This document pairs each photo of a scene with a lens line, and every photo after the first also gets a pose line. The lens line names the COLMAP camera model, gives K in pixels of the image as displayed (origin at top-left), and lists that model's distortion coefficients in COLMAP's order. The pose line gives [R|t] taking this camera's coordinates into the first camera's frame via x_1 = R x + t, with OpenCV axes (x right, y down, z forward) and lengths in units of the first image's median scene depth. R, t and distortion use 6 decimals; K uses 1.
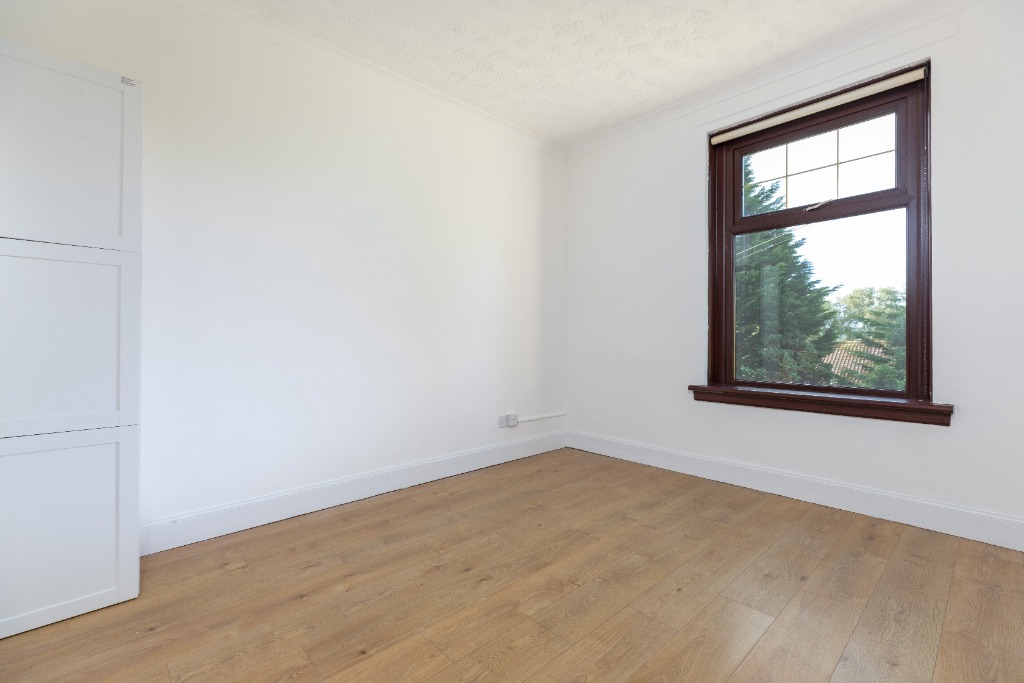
lens RADIAL K [[461.4, 0, 507.9], [0, 461.4, 341.8], [0, 0, 1]] dist [-0.000819, 0.000173]
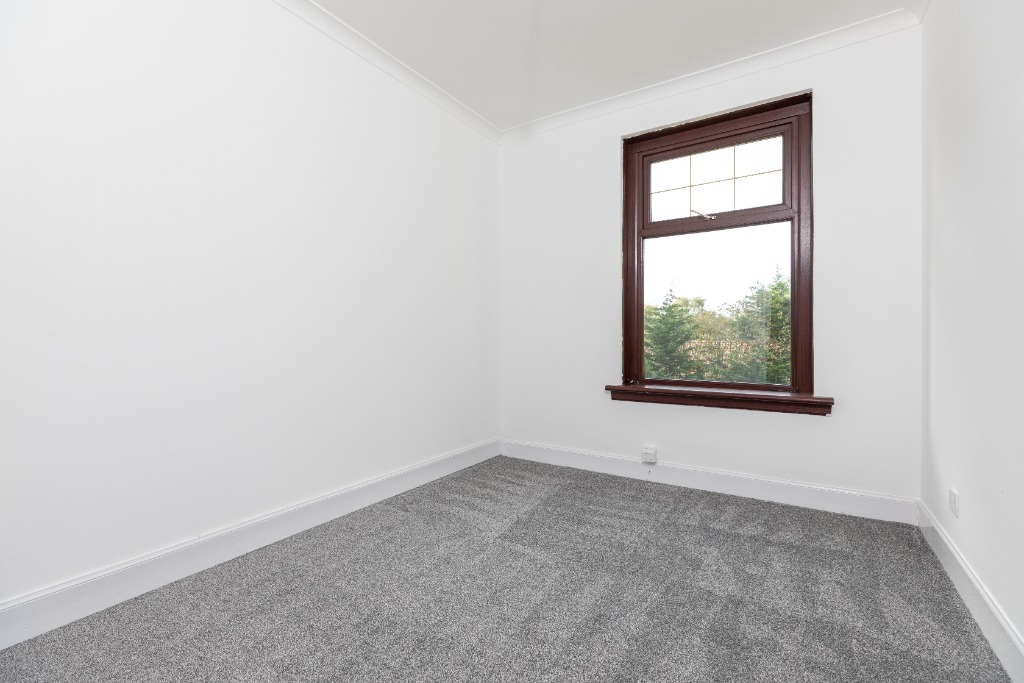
lens RADIAL K [[461.4, 0, 507.9], [0, 461.4, 341.8], [0, 0, 1]] dist [-0.000819, 0.000173]
pose [[0.969134, -0.001975, 0.246528, -0.072466], [0.002330, 0.999997, -0.001148, -0.000318], [-0.246525, 0.001687, 0.969135, 0.084274]]
